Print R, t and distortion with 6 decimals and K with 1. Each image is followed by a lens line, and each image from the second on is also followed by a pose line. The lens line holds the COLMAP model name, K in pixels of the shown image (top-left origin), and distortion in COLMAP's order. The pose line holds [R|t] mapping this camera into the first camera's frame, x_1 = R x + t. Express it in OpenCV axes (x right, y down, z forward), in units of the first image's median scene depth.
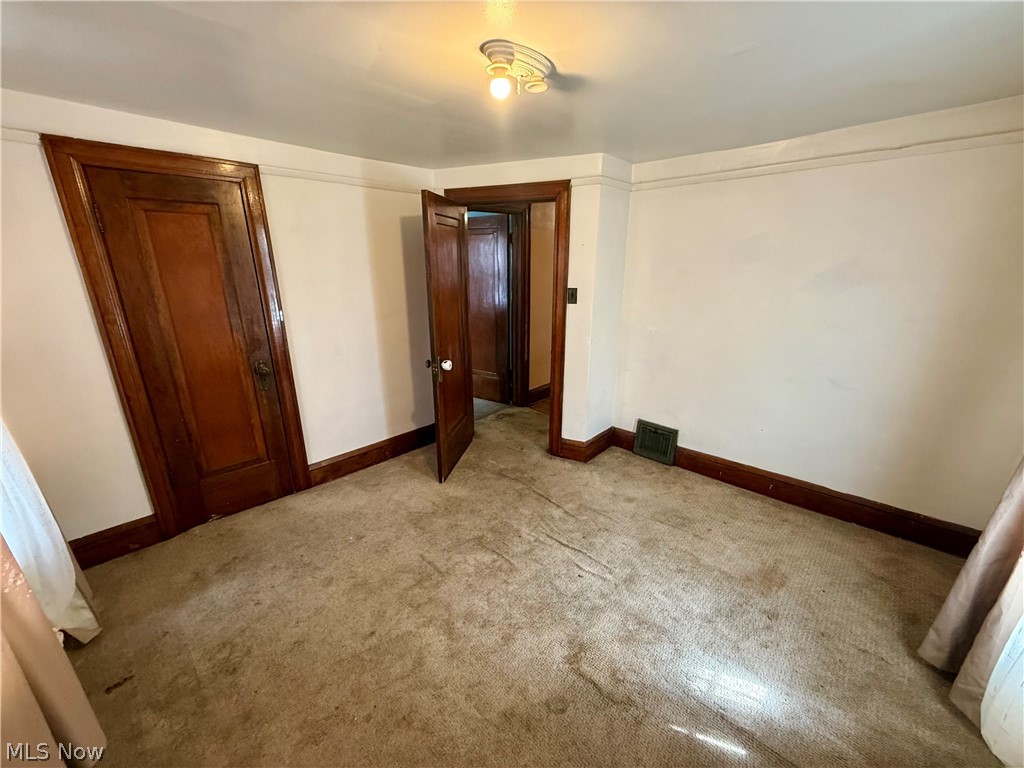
lens RADIAL K [[408.4, 0, 507.8], [0, 408.4, 384.3], [0, 0, 1]] dist [-0.001482, 0.000124]
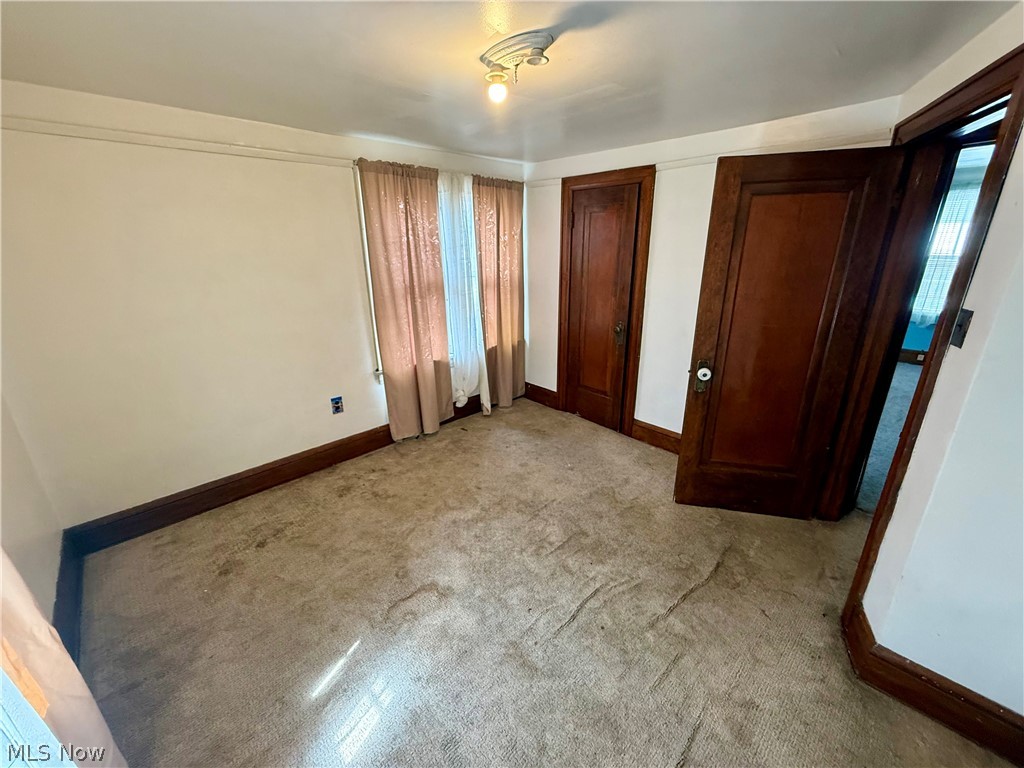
lens RADIAL K [[408.4, 0, 507.8], [0, 408.4, 384.3], [0, 0, 1]] dist [-0.001482, 0.000124]
pose [[-0.045616, 0.325811, -0.944334, 0.810011], [-0.281954, 0.902683, 0.325061, -0.228660], [0.958343, 0.281086, 0.050687, 0.737362]]
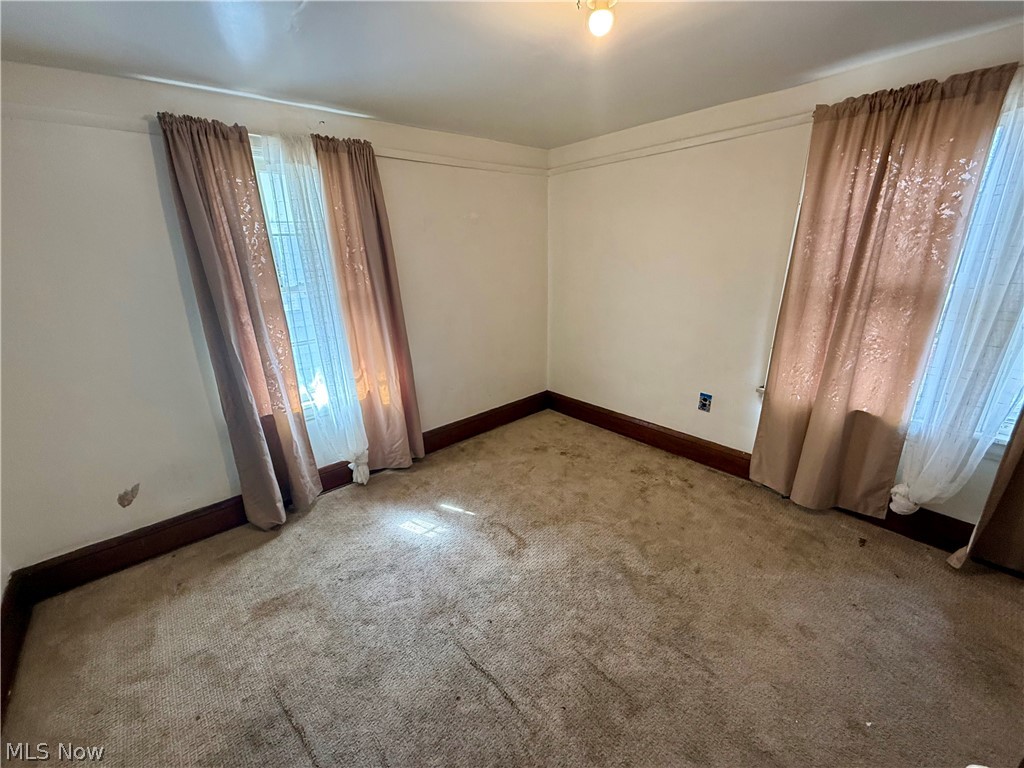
lens RADIAL K [[408.4, 0, 507.8], [0, 408.4, 384.3], [0, 0, 1]] dist [-0.001482, 0.000124]
pose [[-0.995085, 0.002467, 0.098994, 0.055302], [0.060073, 0.809771, 0.583663, -0.384582], [-0.078723, 0.586741, -0.805939, 1.318854]]
